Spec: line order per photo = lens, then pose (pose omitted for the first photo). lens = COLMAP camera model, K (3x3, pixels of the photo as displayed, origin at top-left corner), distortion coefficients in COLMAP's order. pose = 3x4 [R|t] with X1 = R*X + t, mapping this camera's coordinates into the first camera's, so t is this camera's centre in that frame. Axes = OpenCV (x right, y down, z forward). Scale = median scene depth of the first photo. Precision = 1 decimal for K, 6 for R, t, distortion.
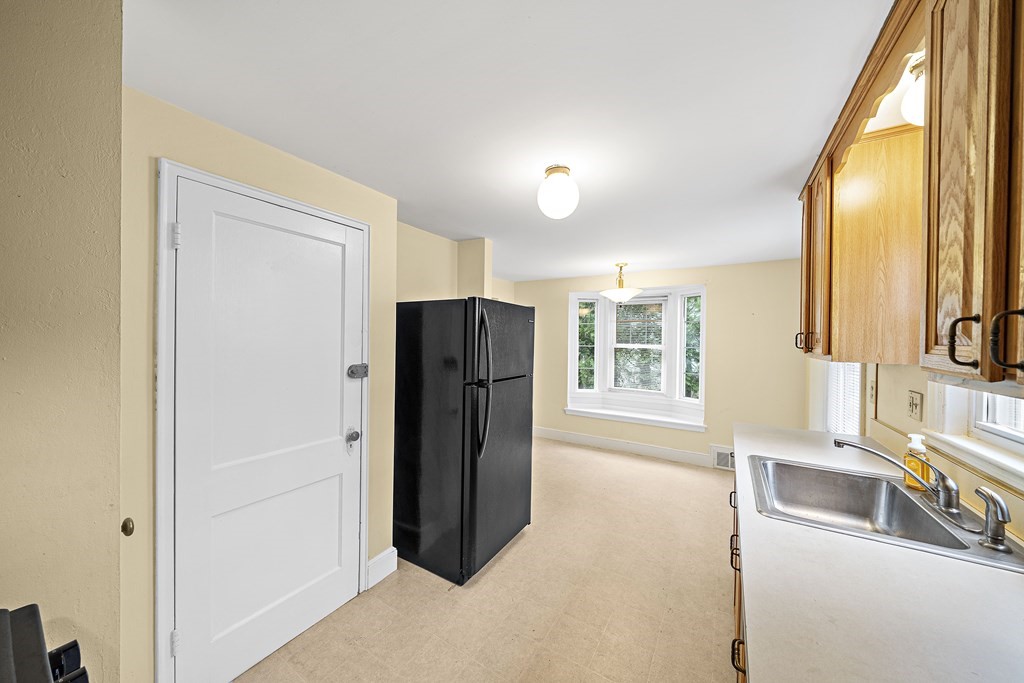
lens RADIAL K [[347.9, 0, 514.3], [0, 347.9, 340.6], [0, 0, 1]] dist [-0.001674, -0.000327]
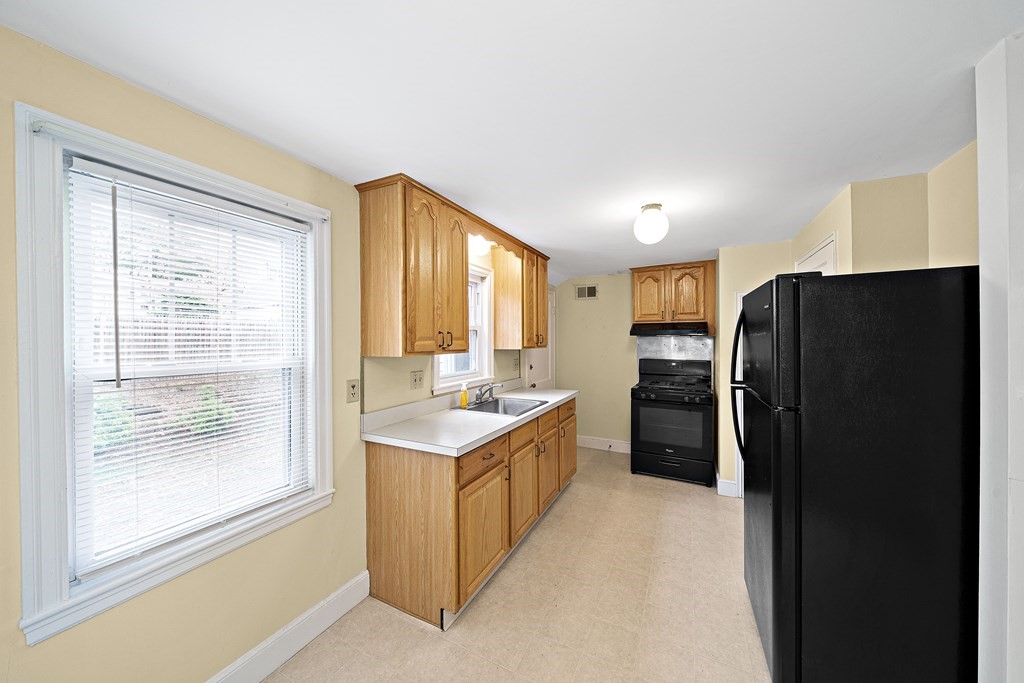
lens RADIAL K [[347.9, 0, 512.3], [0, 347.9, 342.7], [0, 0, 1]] dist [-0.001674, -0.000327]
pose [[-0.996356, -0.008594, -0.084862, 0.652893], [-0.009500, 0.999902, 0.010283, -0.003953], [0.084765, 0.011052, -0.996340, 1.978657]]
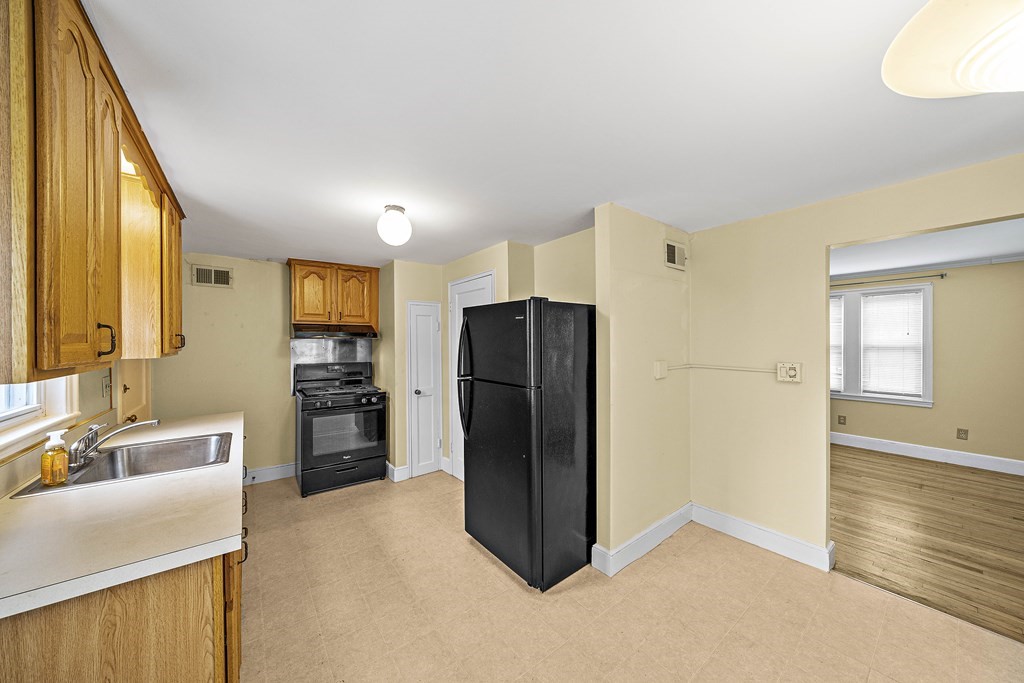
lens RADIAL K [[347.9, 0, 513.6], [0, 347.9, 343.1], [0, 0, 1]] dist [-0.001674, -0.000327]
pose [[-0.355558, -0.006217, -0.934634, 1.022241], [-0.002329, 0.999981, -0.005766, 0.003721], [0.934651, 0.000126, -0.355565, 1.648530]]
